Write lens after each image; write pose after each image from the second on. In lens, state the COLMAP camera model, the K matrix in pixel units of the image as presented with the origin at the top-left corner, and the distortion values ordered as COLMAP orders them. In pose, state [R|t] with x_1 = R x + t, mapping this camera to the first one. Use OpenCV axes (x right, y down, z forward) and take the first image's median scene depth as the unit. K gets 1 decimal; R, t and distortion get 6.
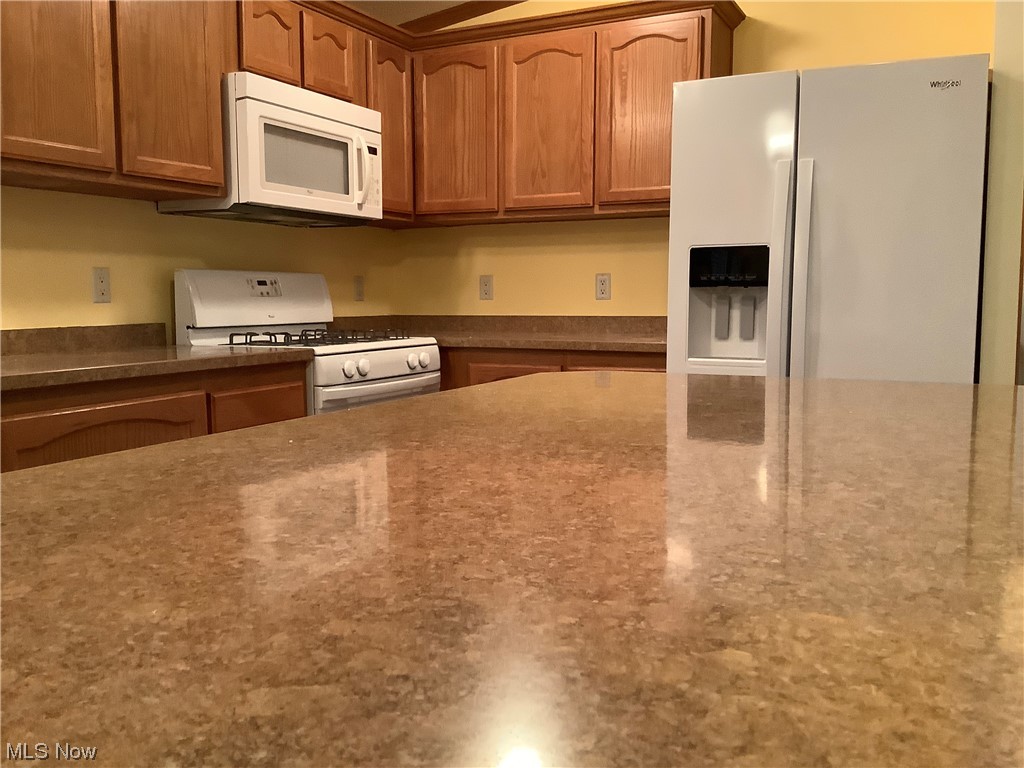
lens RADIAL K [[927.6, 0, 508.9], [0, 927.6, 388.0], [0, 0, 1]] dist [0.098244, -0.189207]
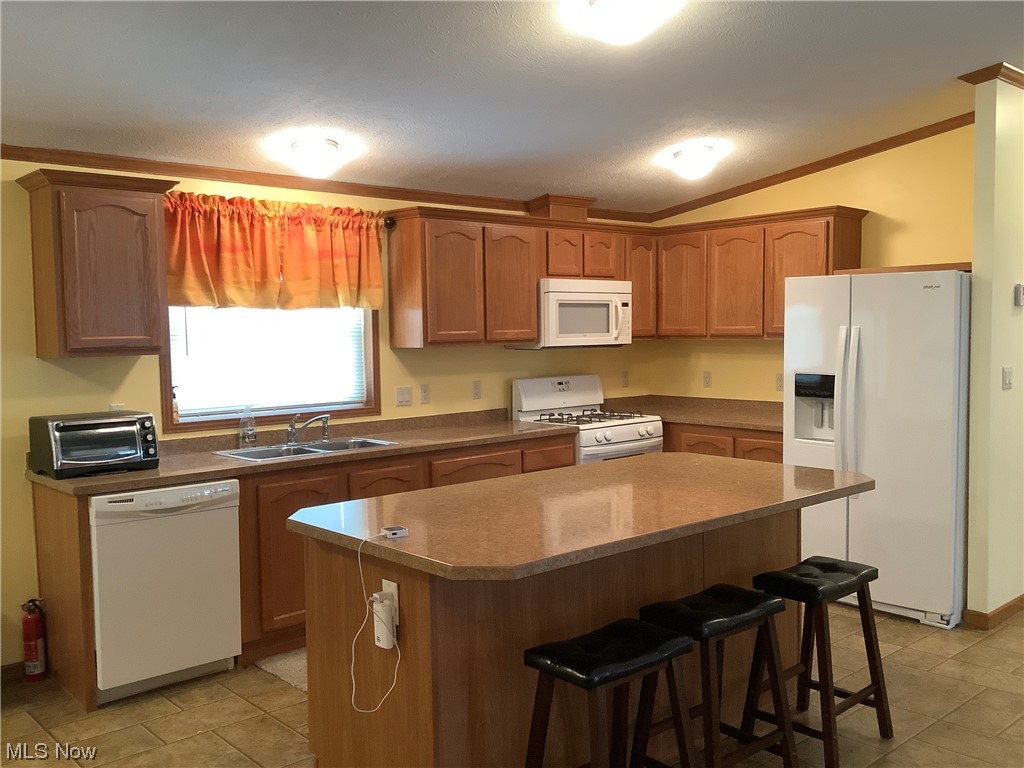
lens RADIAL K [[927.6, 0, 503.6], [0, 927.6, 384.0], [0, 0, 1]] dist [0.098244, -0.189207]
pose [[0.926485, 0.013048, -0.376105, 0.305092], [-0.025657, 0.999263, -0.028536, -0.061909], [0.375456, 0.036088, 0.926138, -0.679827]]
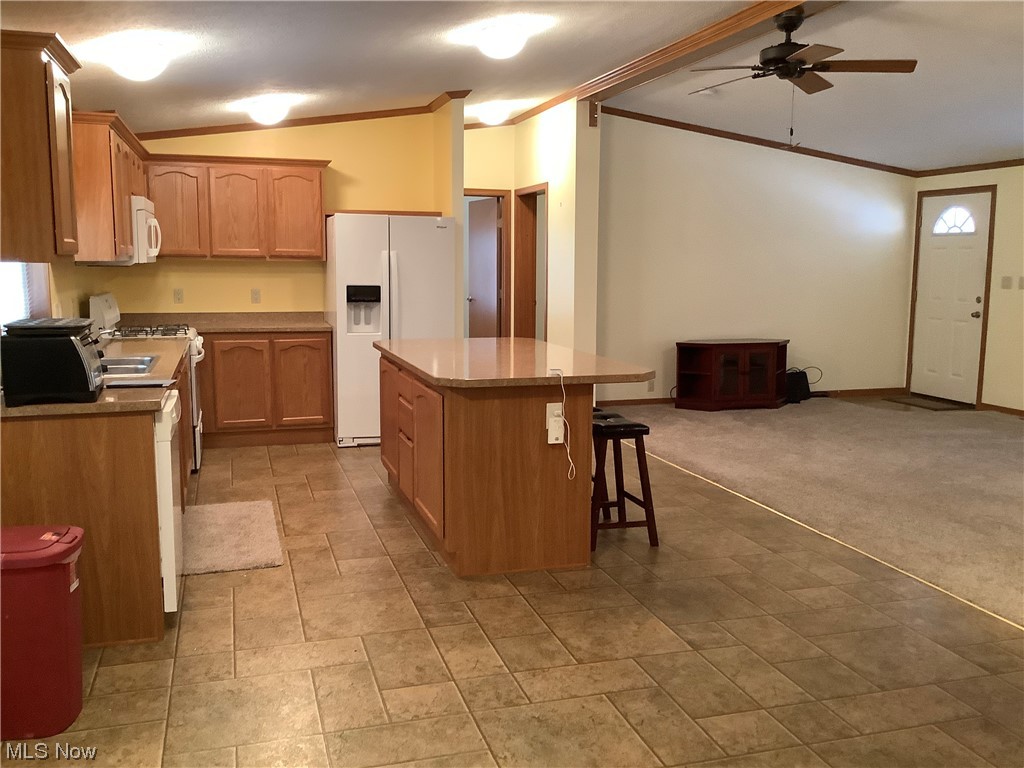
lens RADIAL K [[927.6, 0, 510.1], [0, 927.6, 387.6], [0, 0, 1]] dist [0.098244, -0.189207]
pose [[0.731640, -0.084471, 0.676437, -0.961040], [0.057618, 0.996405, 0.062108, -0.016452], [-0.679252, -0.006466, 0.733877, -0.851756]]
